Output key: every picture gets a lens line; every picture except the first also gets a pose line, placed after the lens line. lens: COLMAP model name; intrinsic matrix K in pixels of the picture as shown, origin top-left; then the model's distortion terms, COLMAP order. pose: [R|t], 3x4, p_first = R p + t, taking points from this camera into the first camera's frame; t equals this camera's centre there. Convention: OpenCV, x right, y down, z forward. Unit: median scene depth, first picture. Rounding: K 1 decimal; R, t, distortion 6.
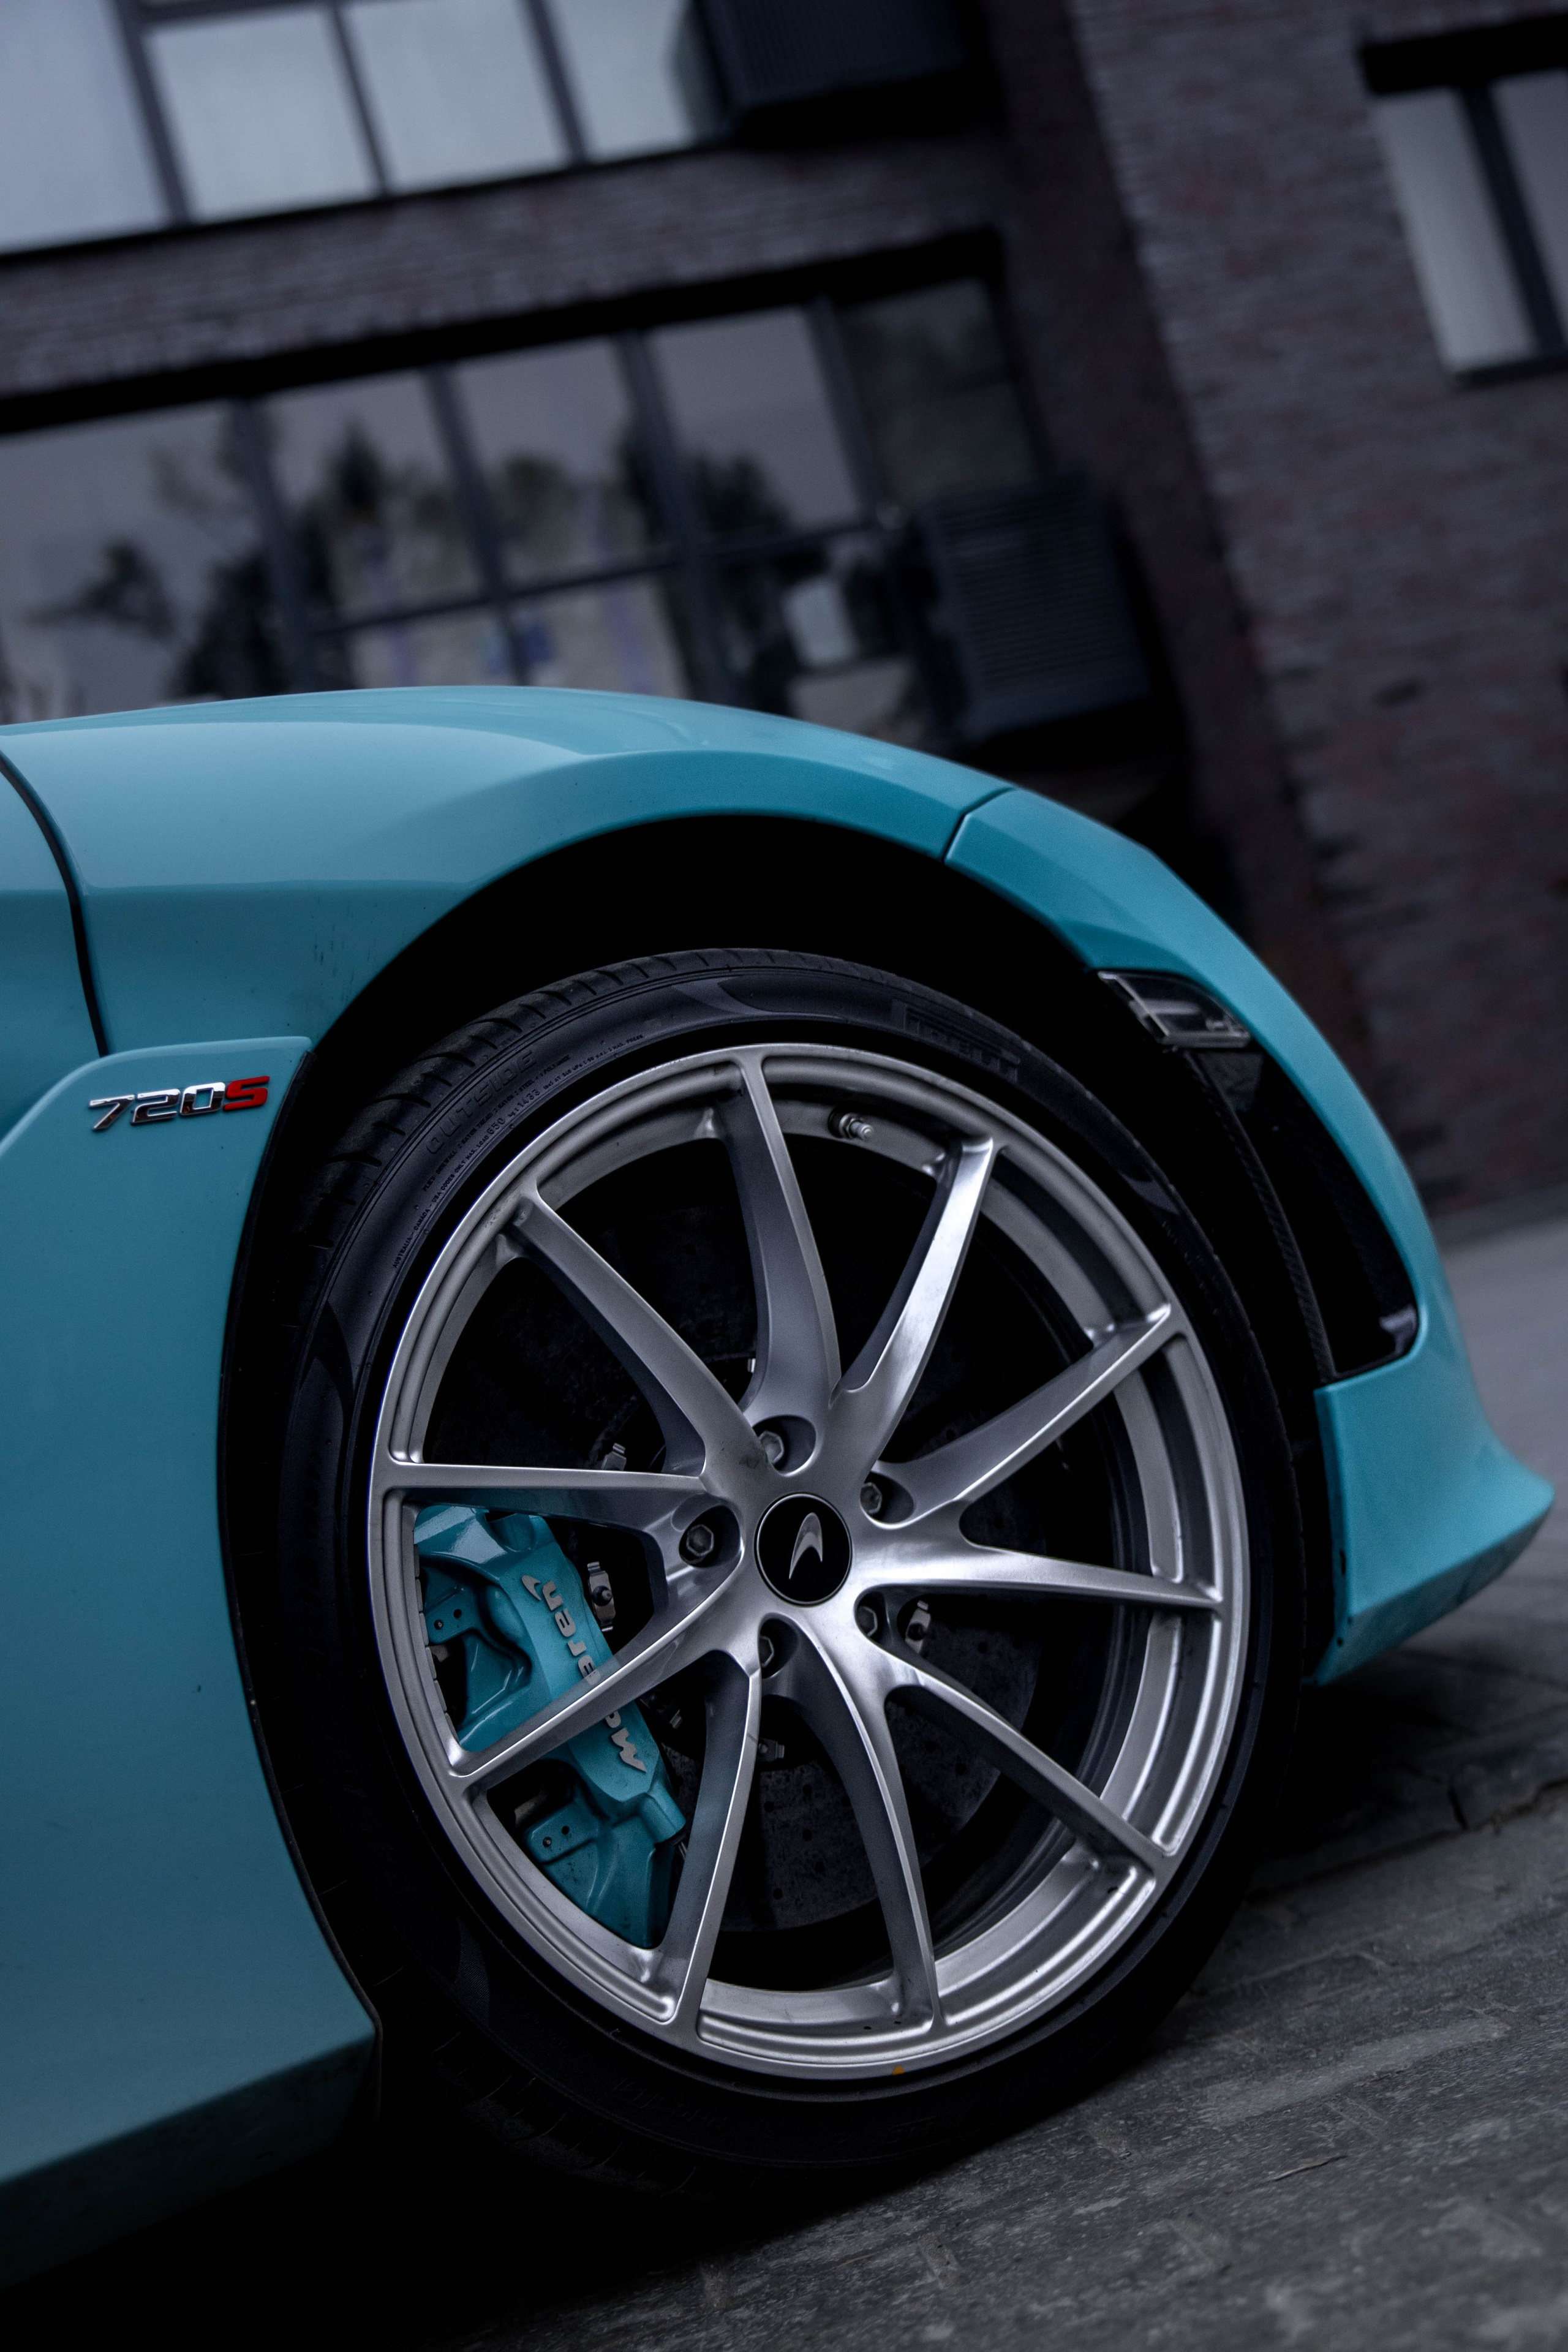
lens RADIAL K [[2828.5, 0, 796.8], [0, 2828.5, 1192.4], [0, 0, 1]] dist [0.034628, 0.000000]
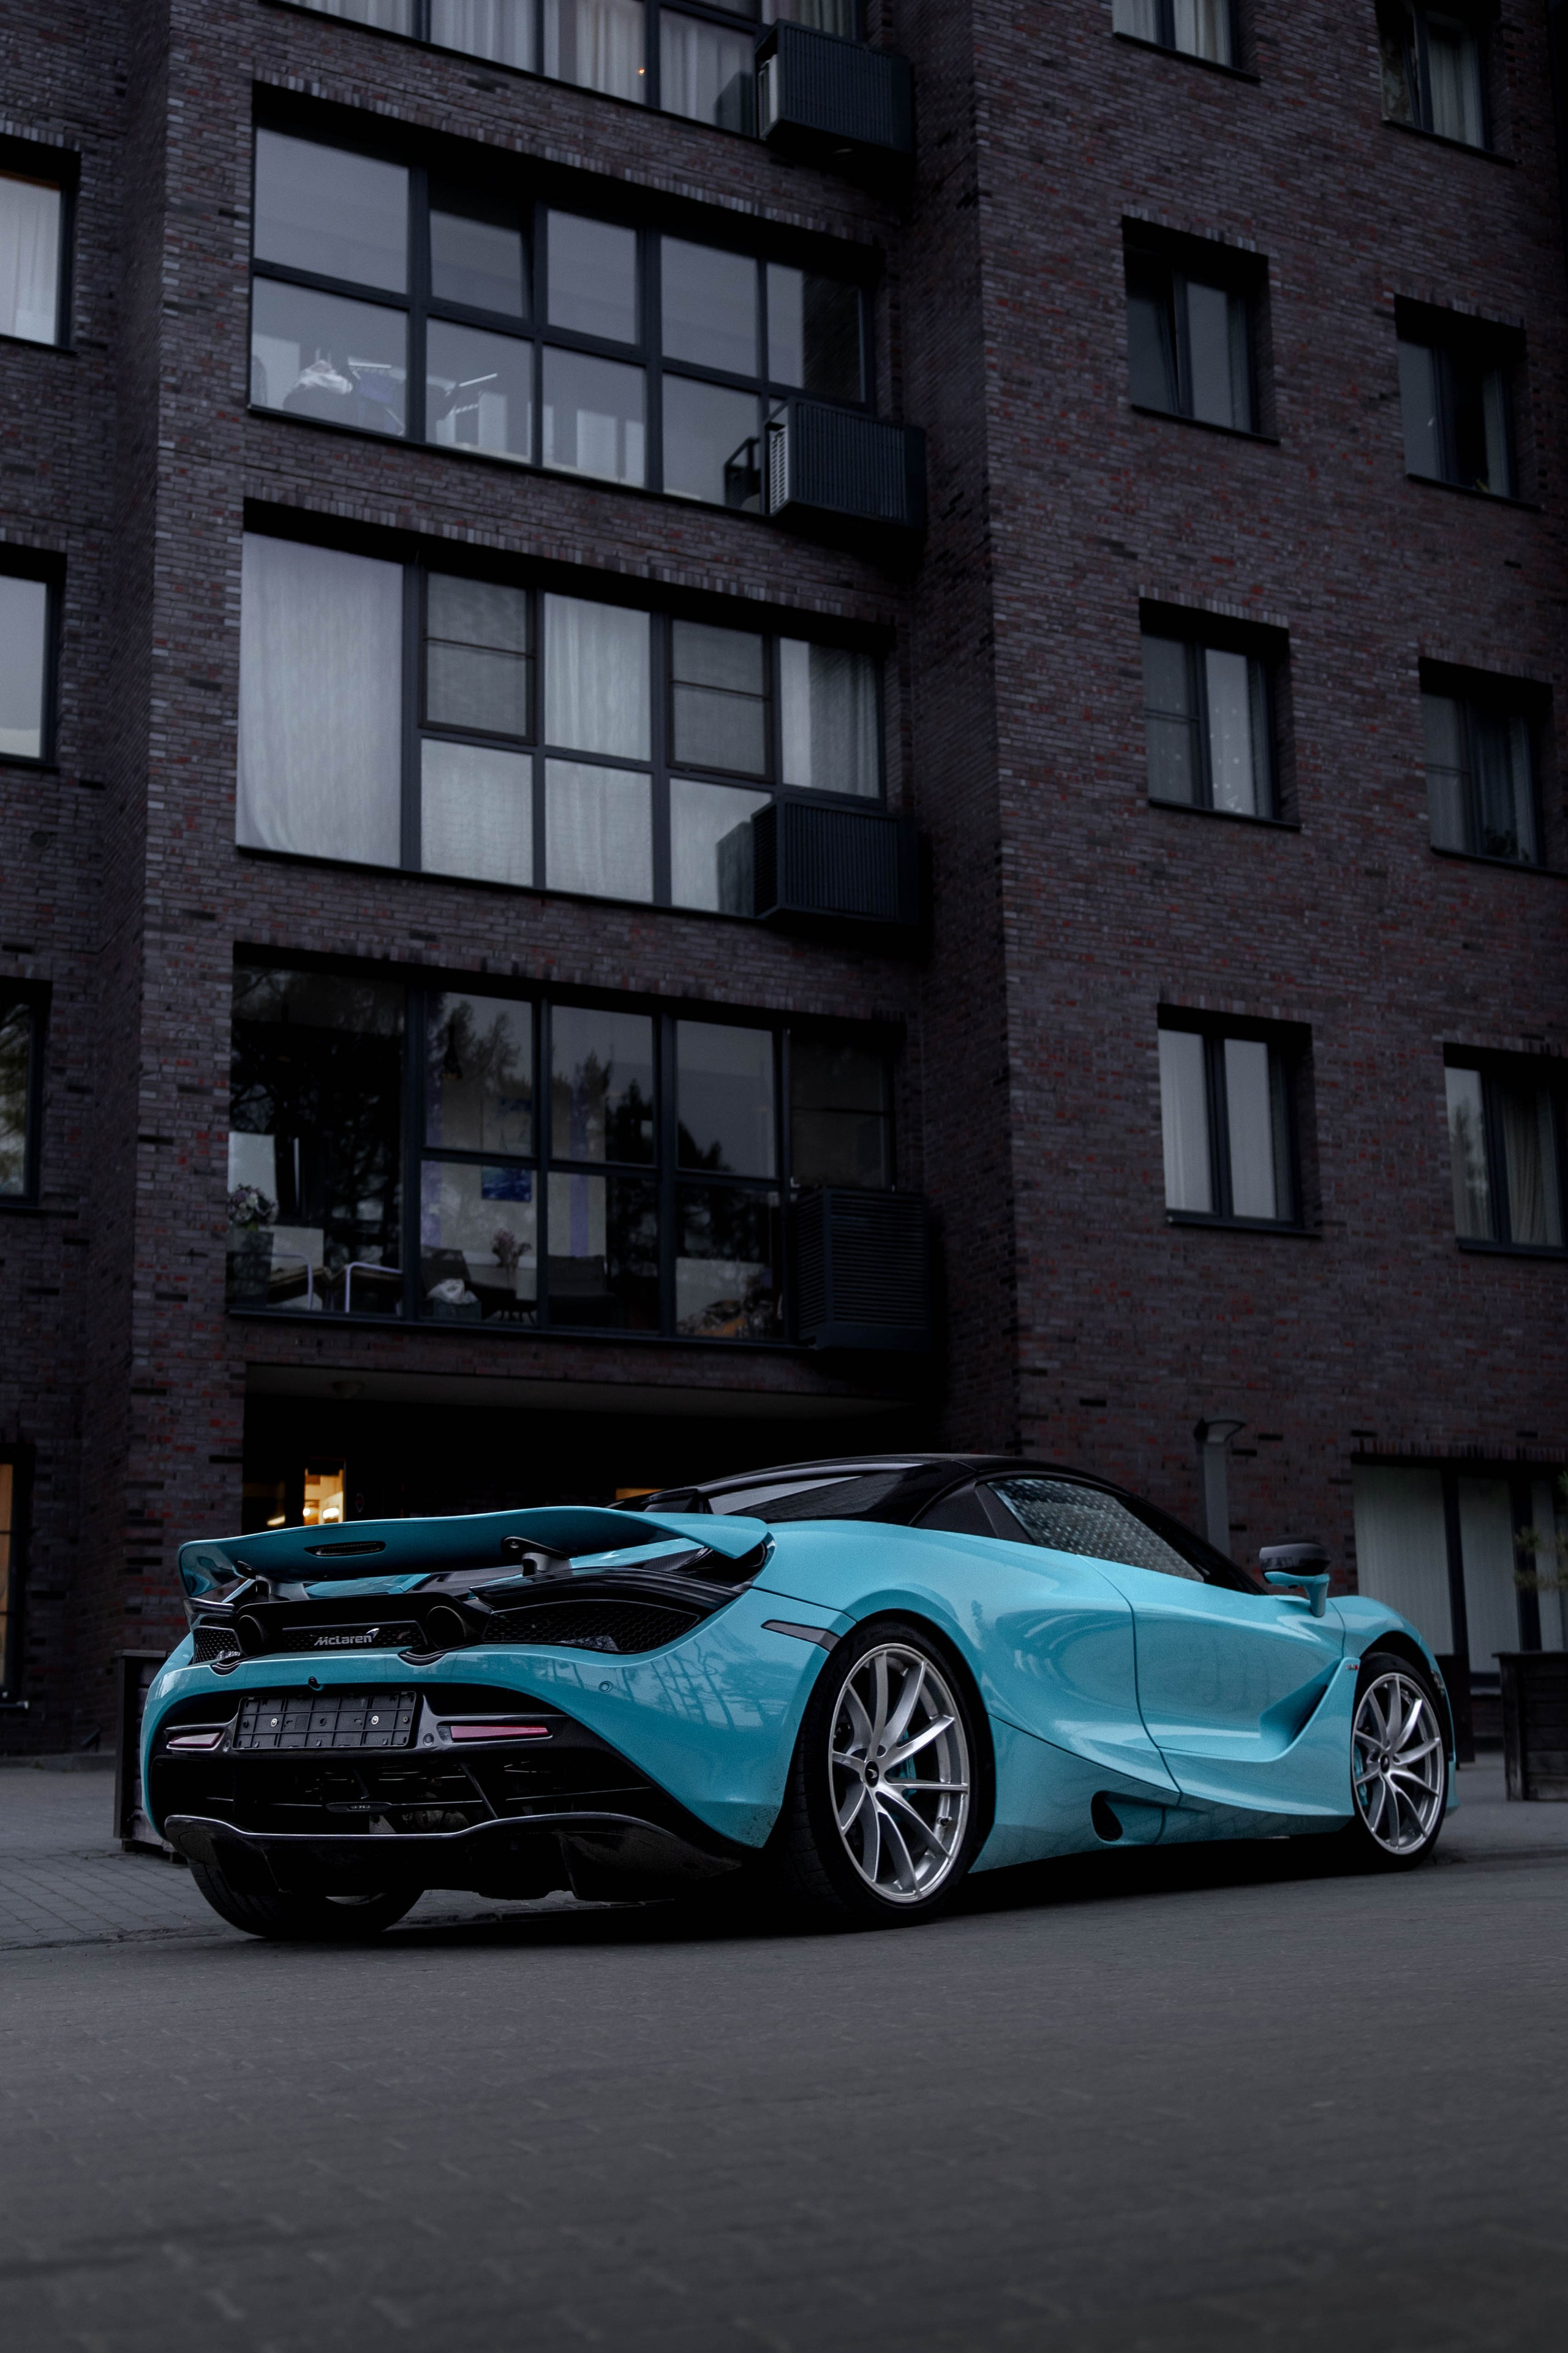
lens RADIAL K [[2660.9, 0, 790.7], [0, 2660.9, 1283.5], [0, 0, 1]] dist [0.003581, 0.000000]
pose [[0.938901, 0.288811, 0.187227, -2.207835], [-0.261956, 0.952456, -0.155584, 0.323553], [-0.223260, 0.097033, 0.969917, -3.689033]]
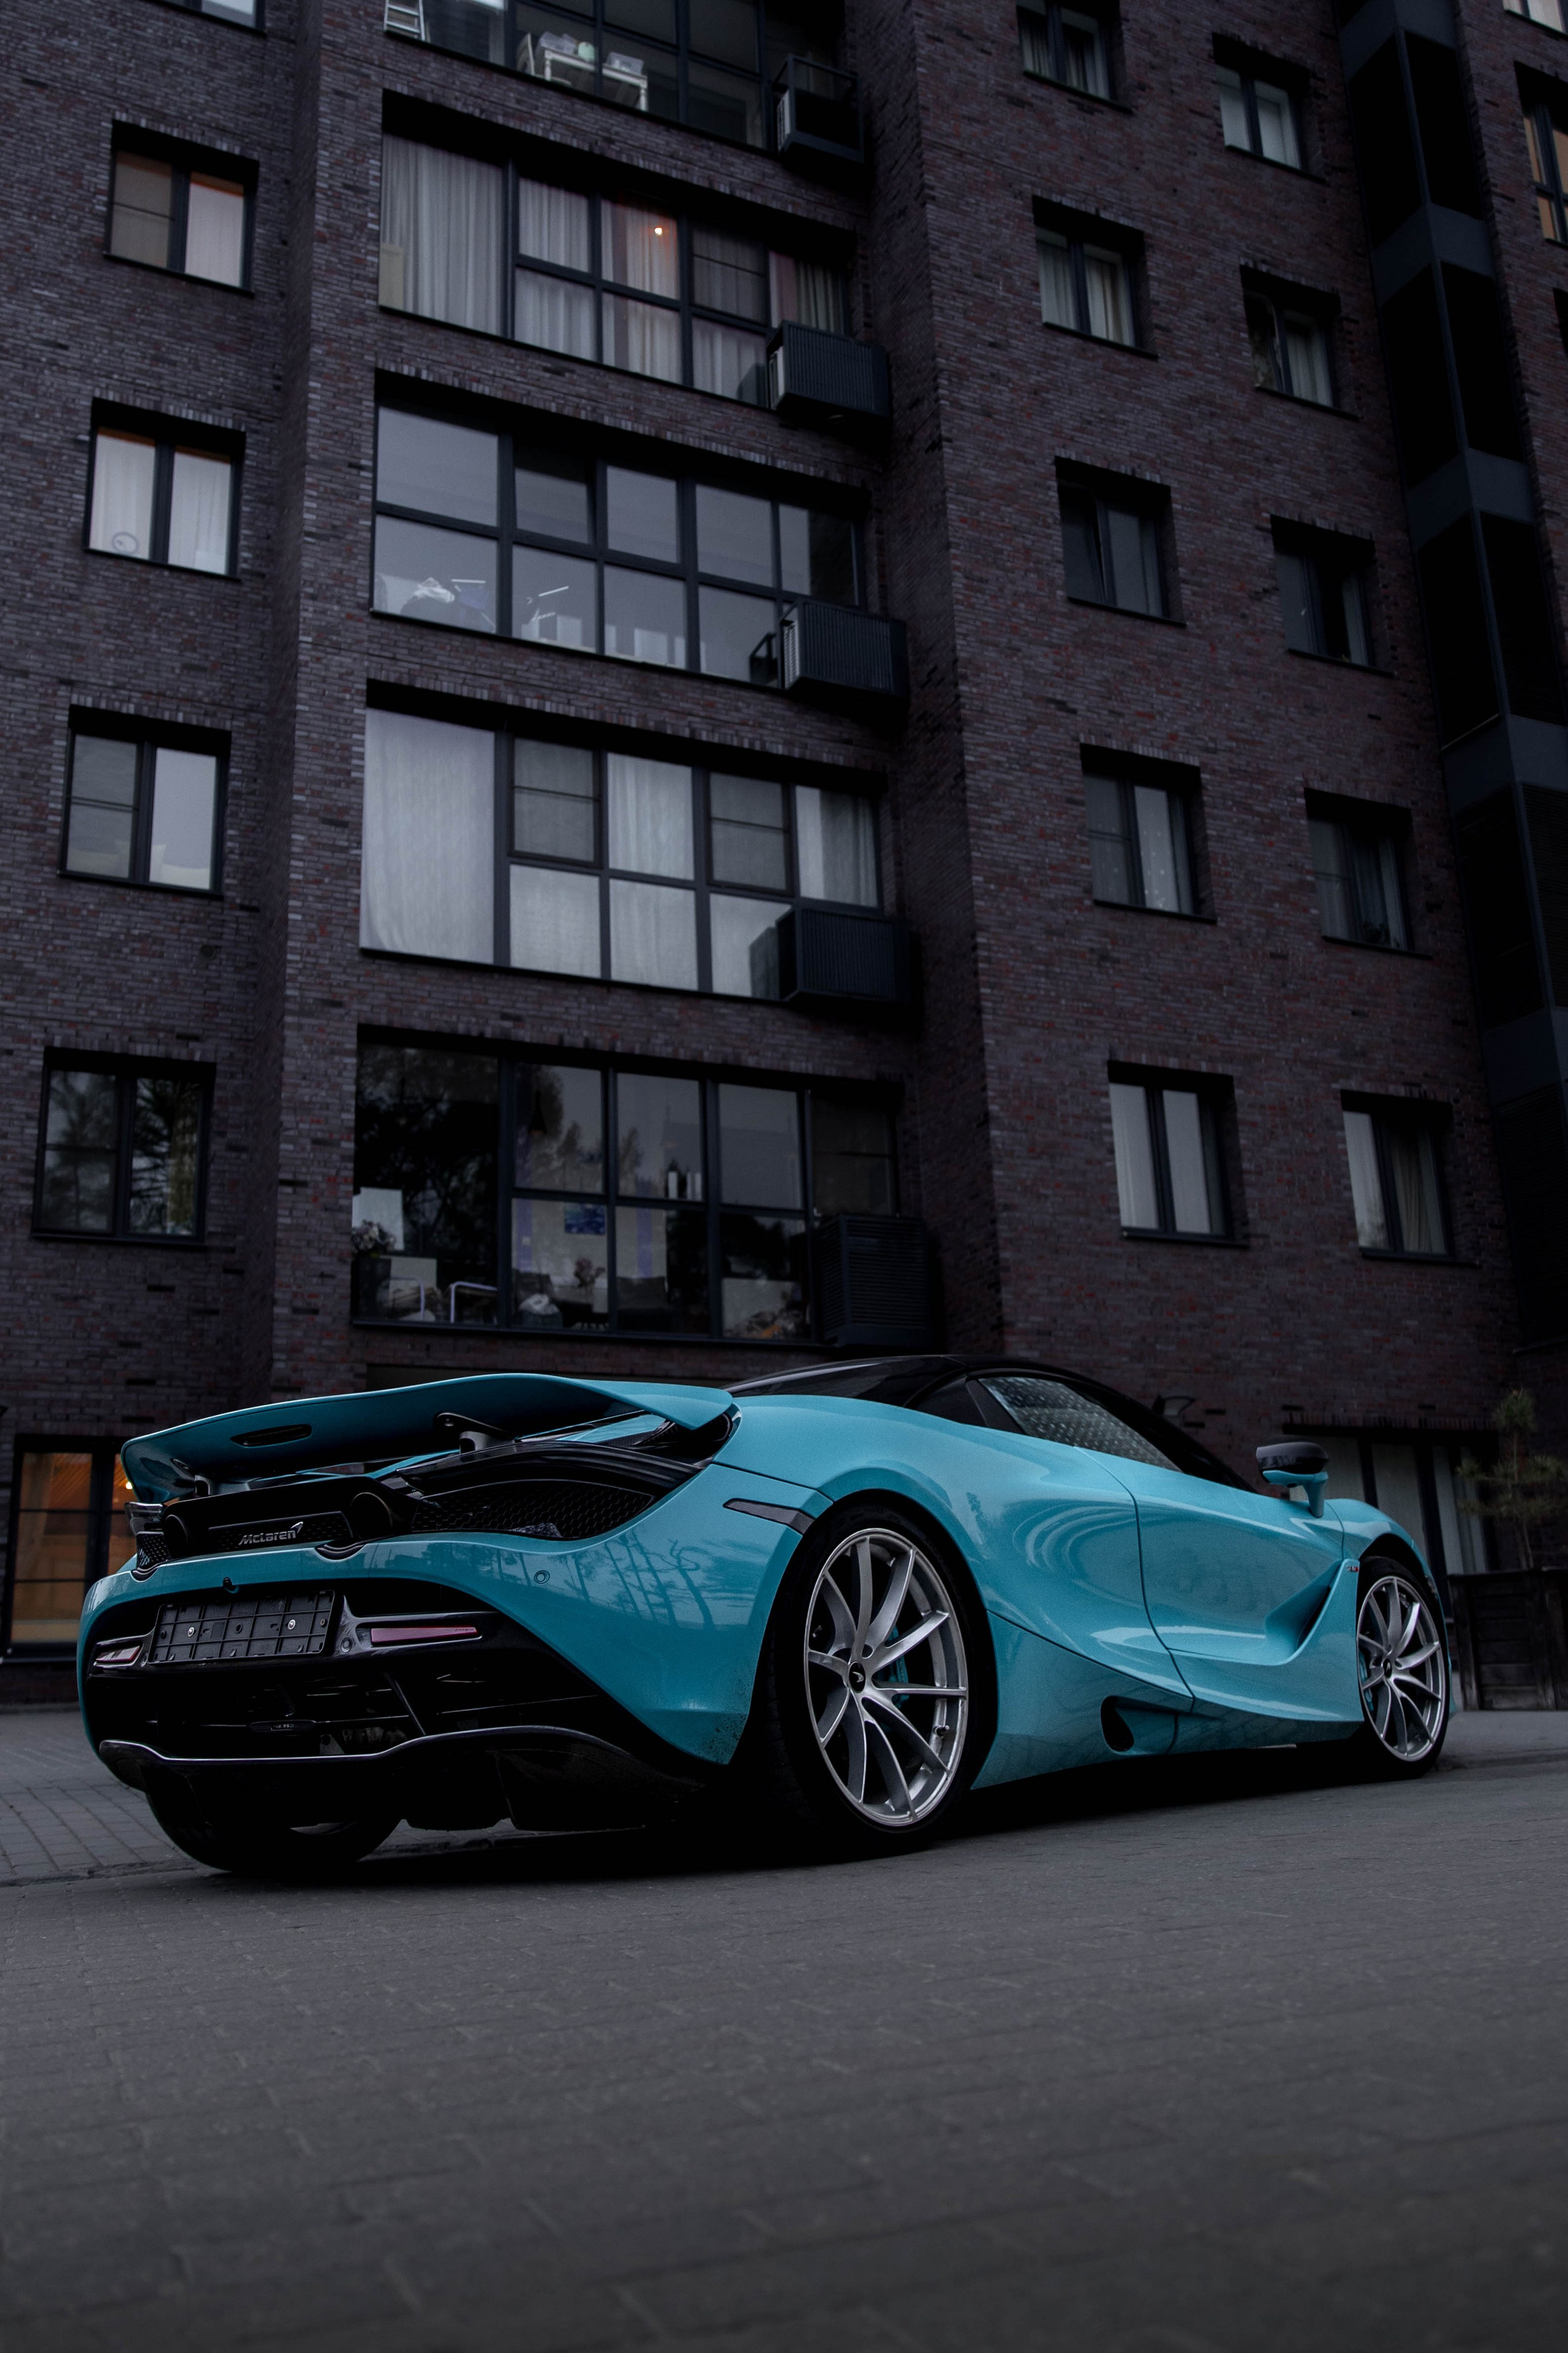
lens RADIAL K [[1964.9, 0, 773.7], [0, 1964.9, 1149.8], [0, 0, 1]] dist [-0.012370, 0.028769]
pose [[0.950547, 0.280858, 0.132589, -1.784580], [-0.244336, 0.939774, -0.239007, 0.362687], [-0.191731, 0.194791, 0.961923, -2.407895]]
